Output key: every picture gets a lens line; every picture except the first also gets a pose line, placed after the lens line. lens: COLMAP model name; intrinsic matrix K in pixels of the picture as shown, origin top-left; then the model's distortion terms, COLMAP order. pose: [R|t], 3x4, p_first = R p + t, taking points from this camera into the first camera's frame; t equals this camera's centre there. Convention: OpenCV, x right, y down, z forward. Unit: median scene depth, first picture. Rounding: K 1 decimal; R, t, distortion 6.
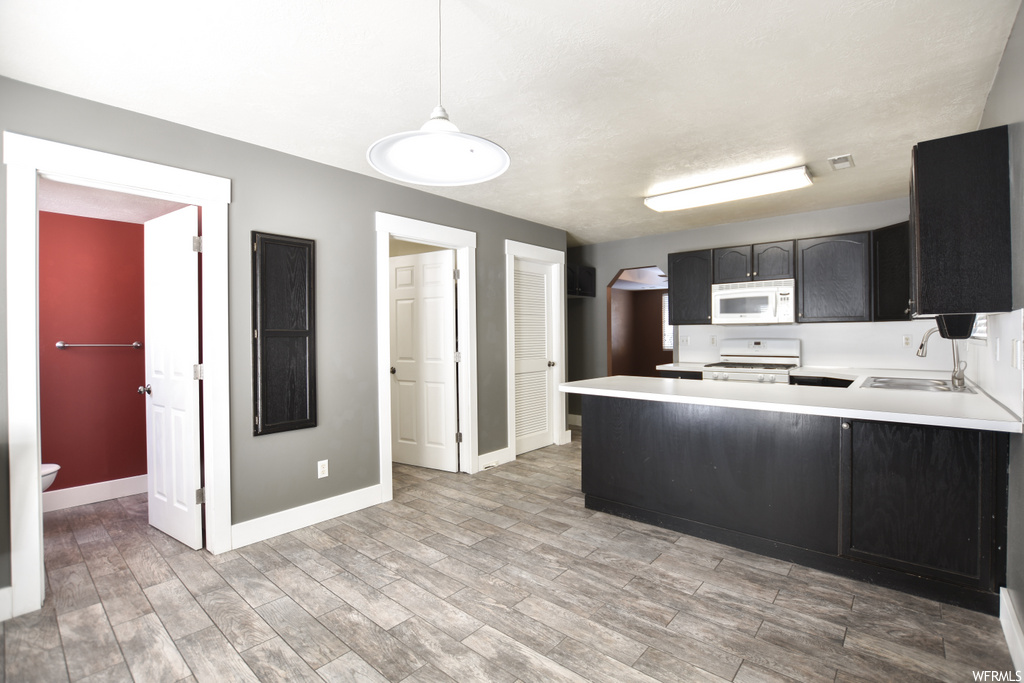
lens RADIAL K [[458.7, 0, 514.3], [0, 458.7, 336.3], [0, 0, 1]] dist [-0.029844, 0.000311]
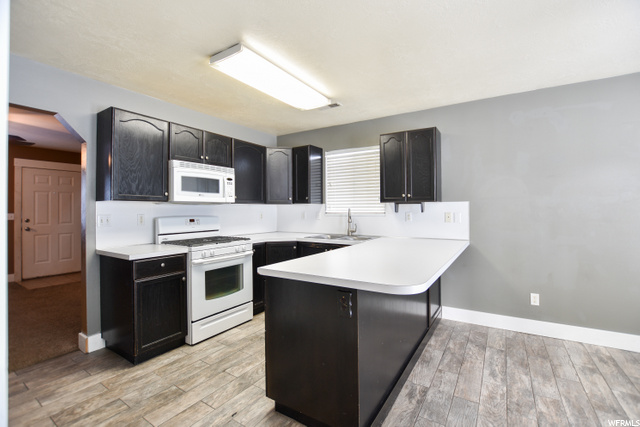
lens RADIAL K [[286.7, 0, 321.4], [0, 286.7, 210.2], [0, 0, 1]] dist [-0.029844, 0.000311]
pose [[-0.156367, 0.004610, 0.987688, -0.319301], [0.009715, 0.999948, -0.003130, -0.006686], [-0.987651, 0.009106, -0.156403, 1.327731]]
